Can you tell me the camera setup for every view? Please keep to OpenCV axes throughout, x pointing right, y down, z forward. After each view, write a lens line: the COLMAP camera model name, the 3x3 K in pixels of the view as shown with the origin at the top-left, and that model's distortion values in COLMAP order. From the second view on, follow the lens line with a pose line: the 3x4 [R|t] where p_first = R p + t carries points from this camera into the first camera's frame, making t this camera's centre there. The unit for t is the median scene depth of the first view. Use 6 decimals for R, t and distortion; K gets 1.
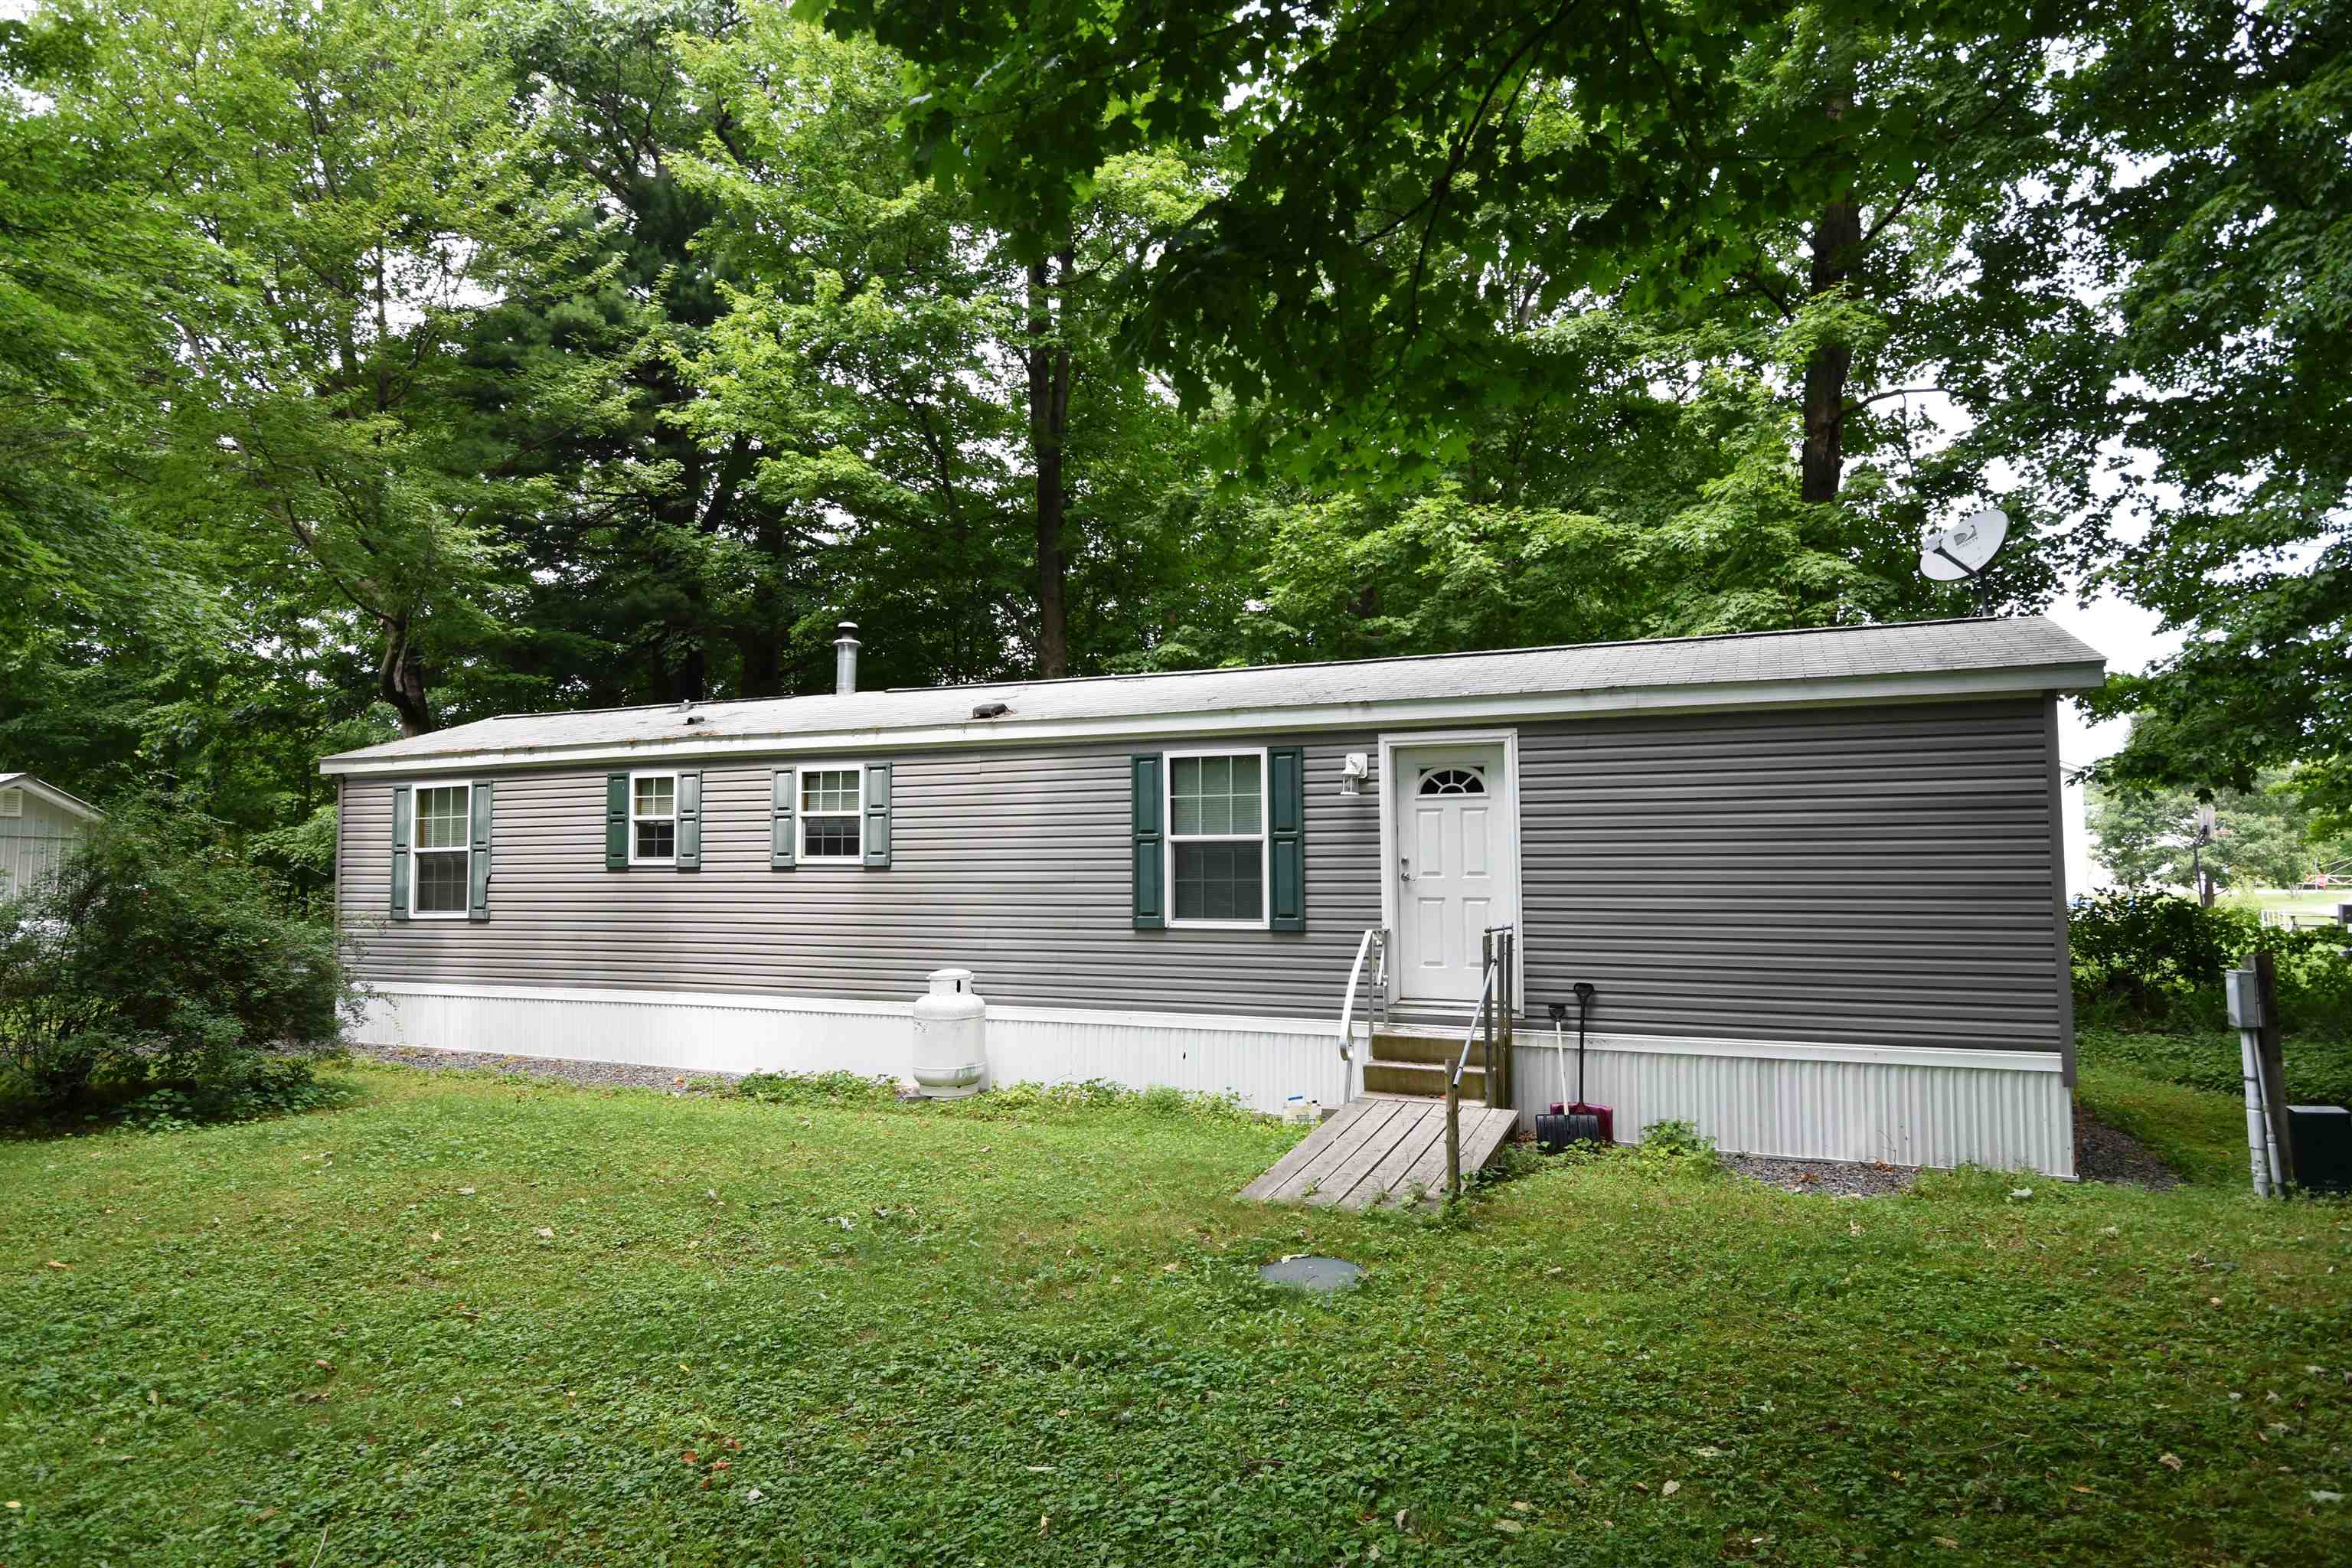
lens RADIAL K [[1403.4, 0, 1184.9], [0, 1403.4, 777.6], [0, 0, 1]] dist [0.012713, -0.000354]
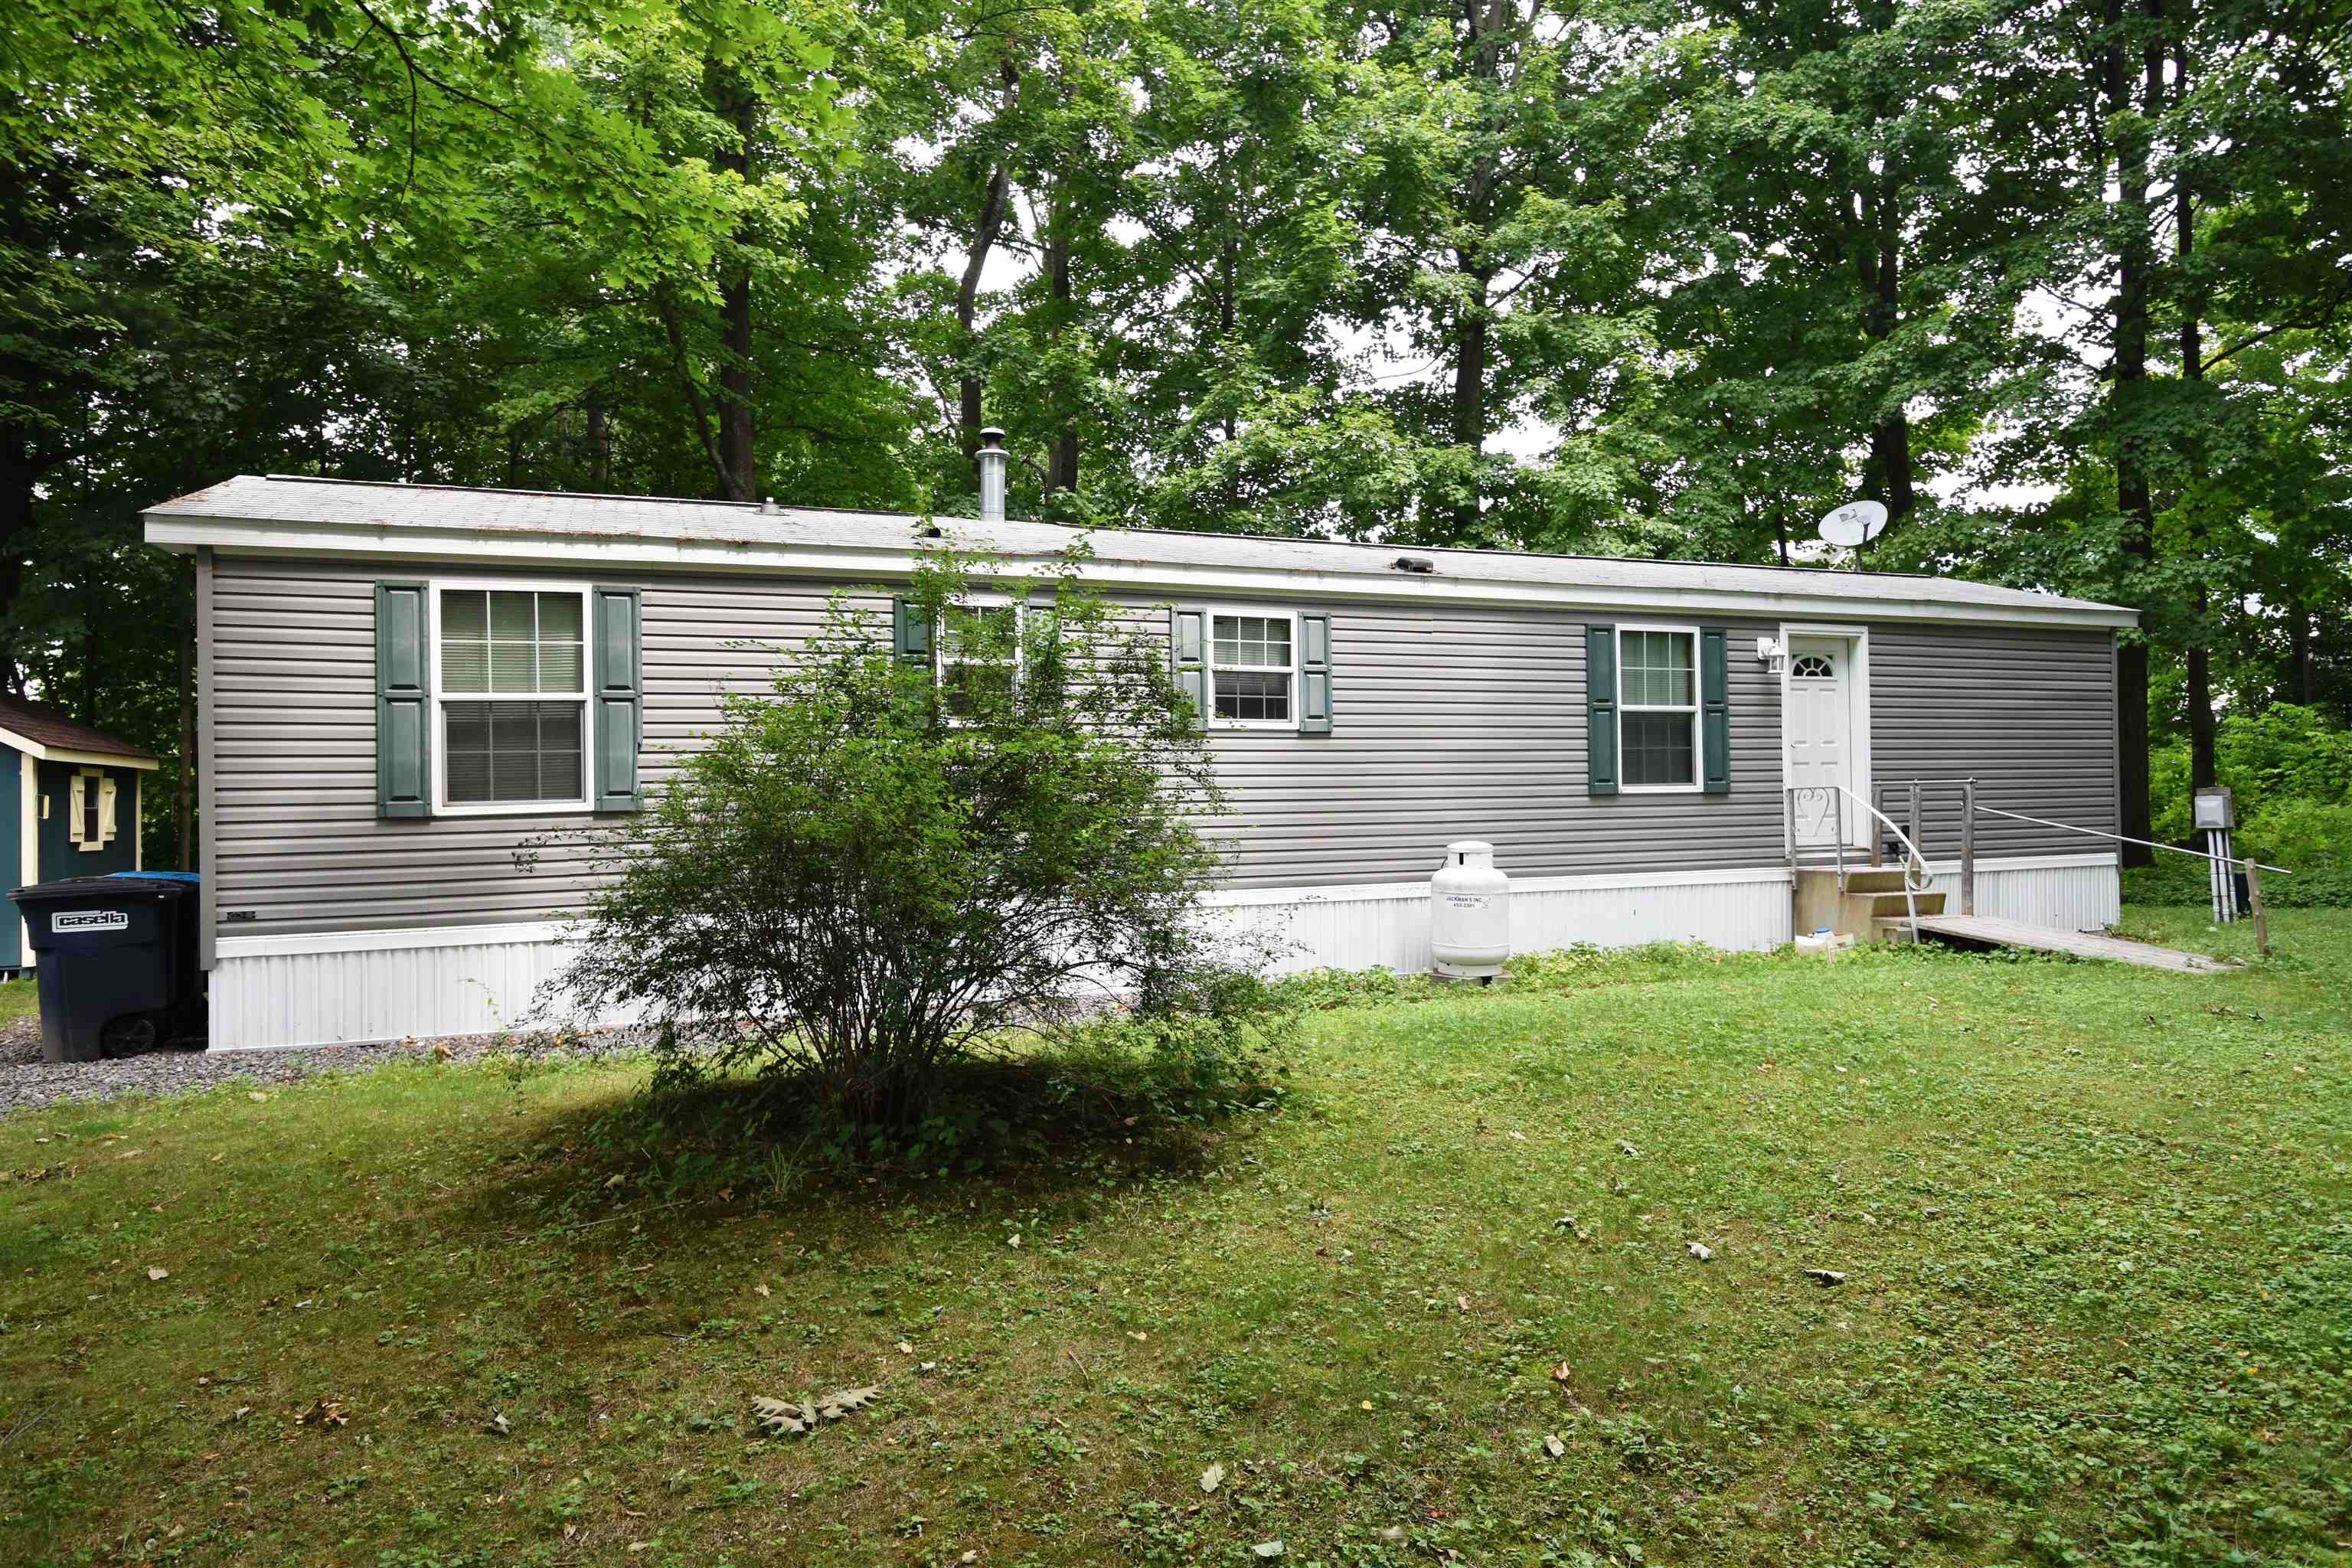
lens RADIAL K [[1403.4, 0, 1184.9], [0, 1403.4, 777.6], [0, 0, 1]] dist [0.012713, -0.000354]
pose [[0.700893, -0.014950, 0.713110, -0.984928], [-0.051580, 0.996100, 0.071579, 0.036773], [-0.711399, -0.086951, 0.697389, 0.499607]]
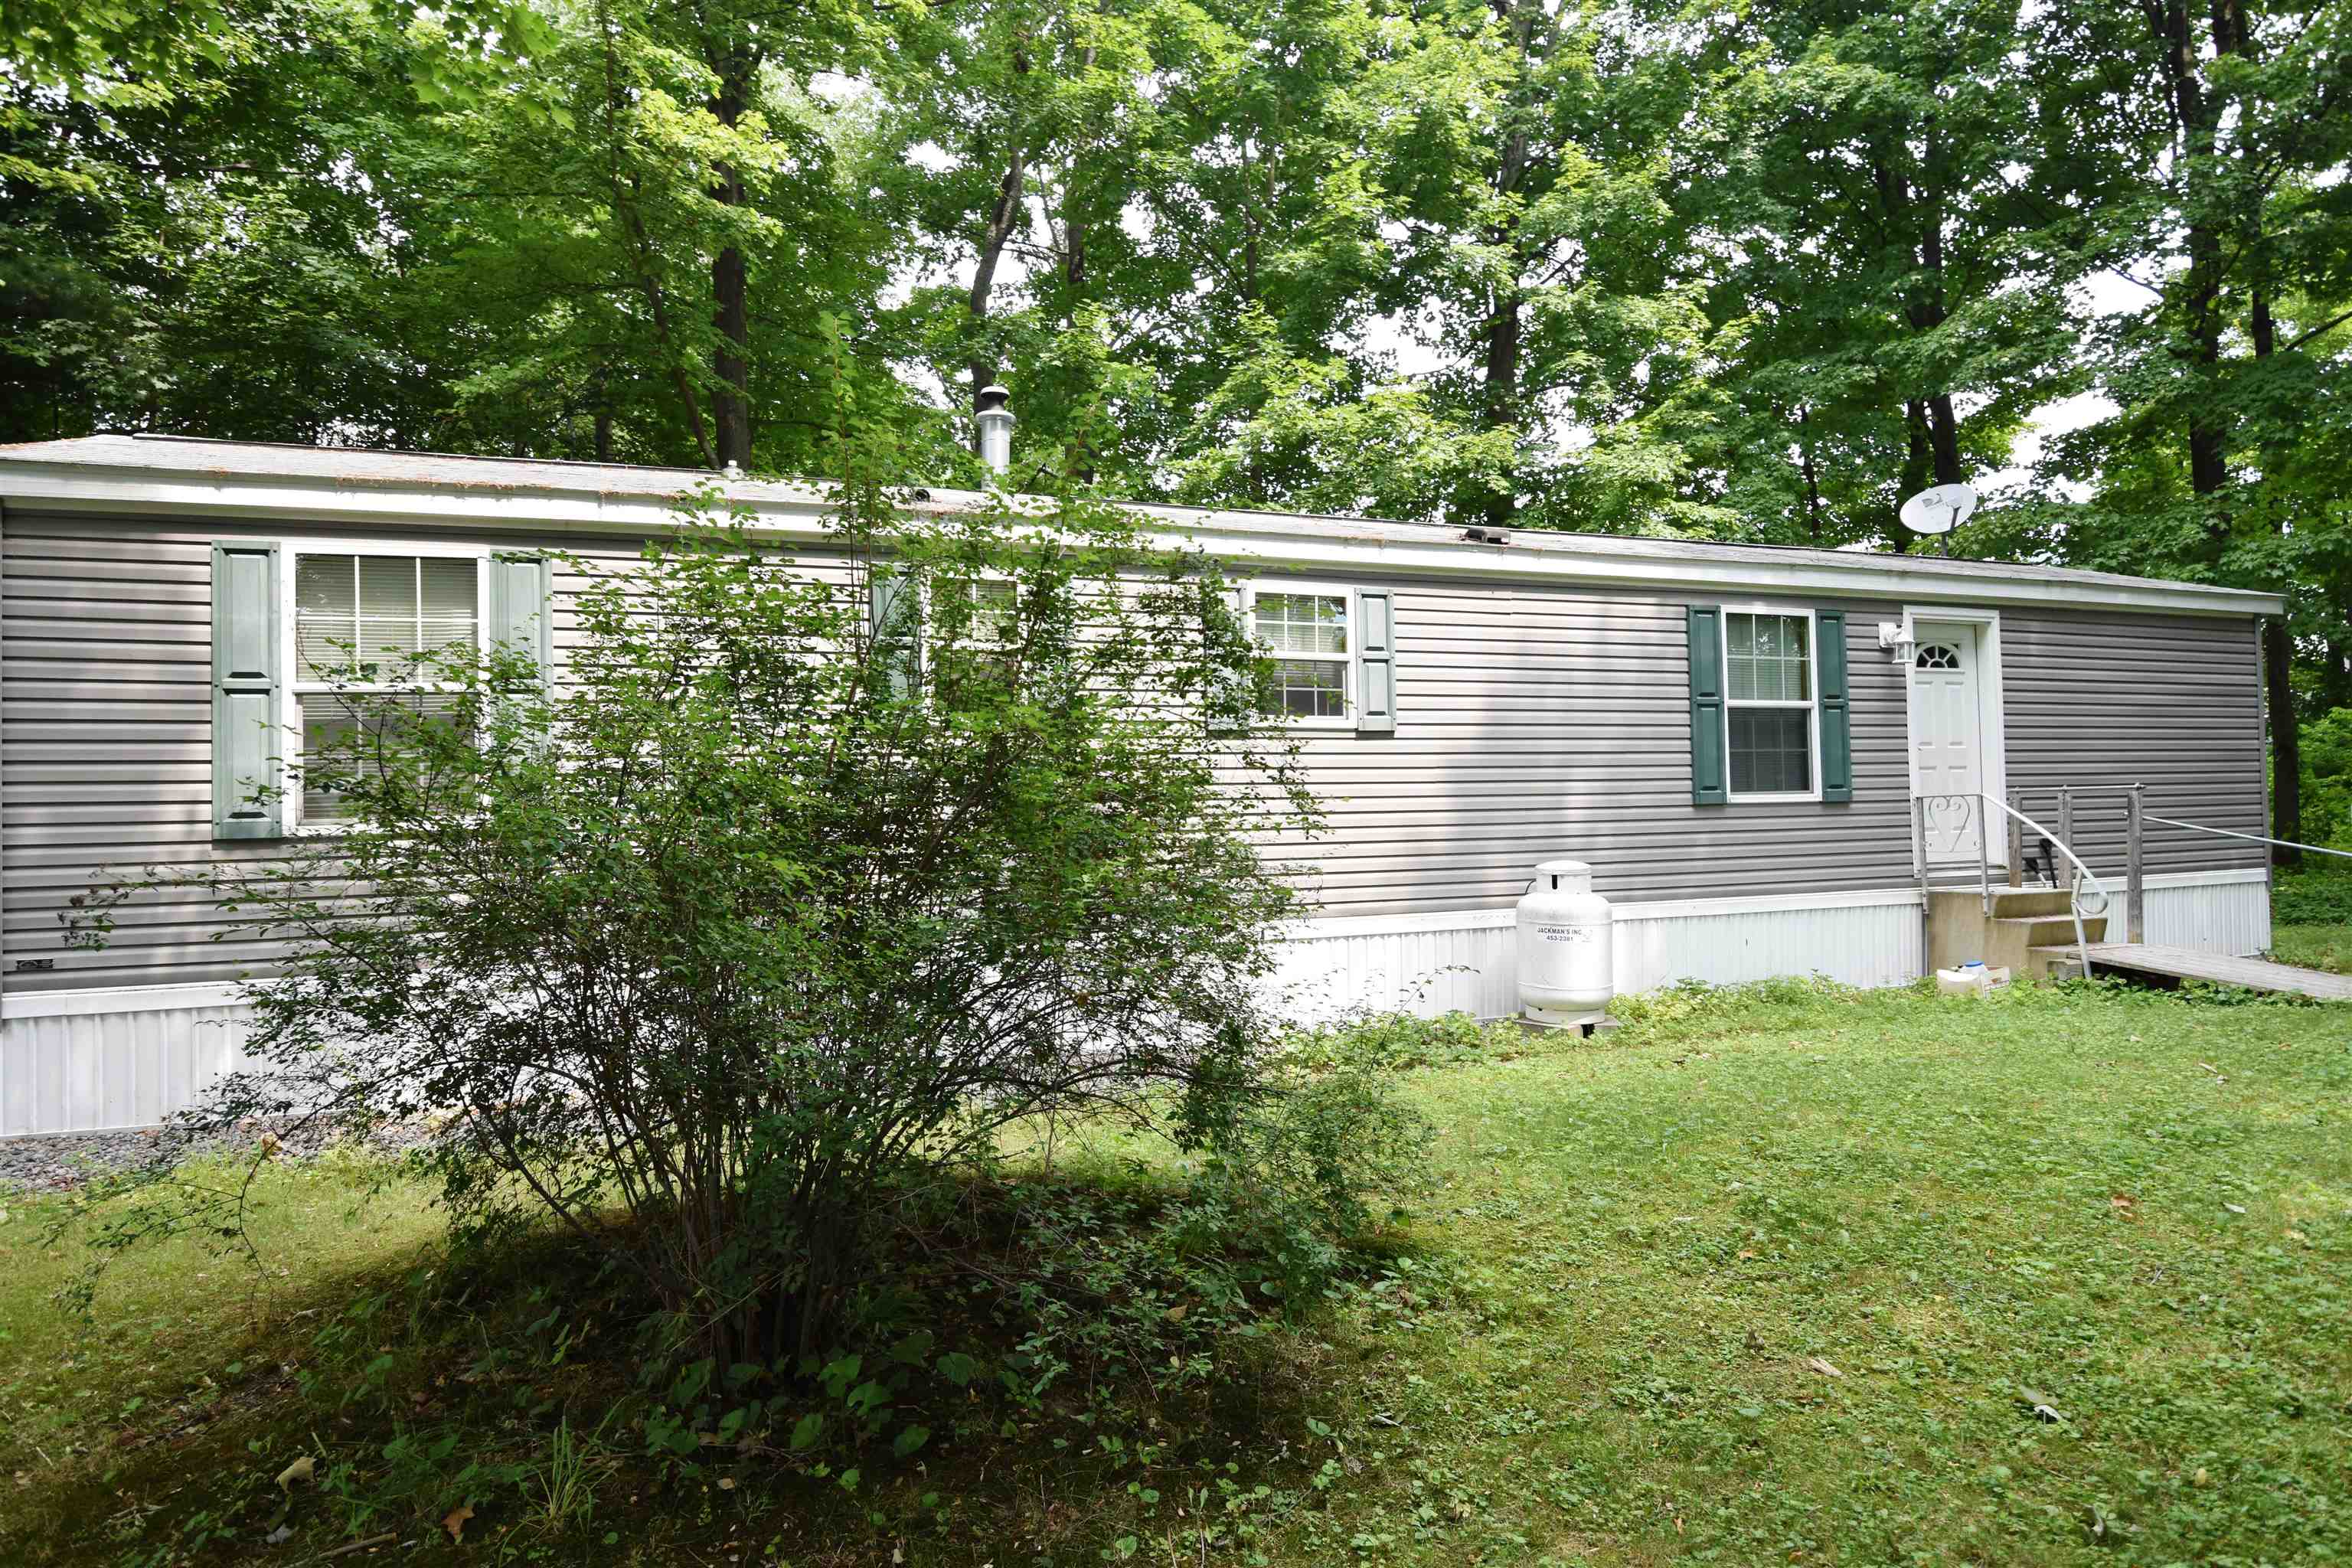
lens RADIAL K [[1333.9, 0, 1172.4], [0, 1333.9, 771.4], [0, 0, 1]] dist [0.004613, -0.025620]
pose [[0.714197, -0.006879, 0.699911, -0.858307], [-0.045024, 0.997429, 0.055746, 0.055195], [-0.698495, -0.071326, 0.712051, 0.641876]]
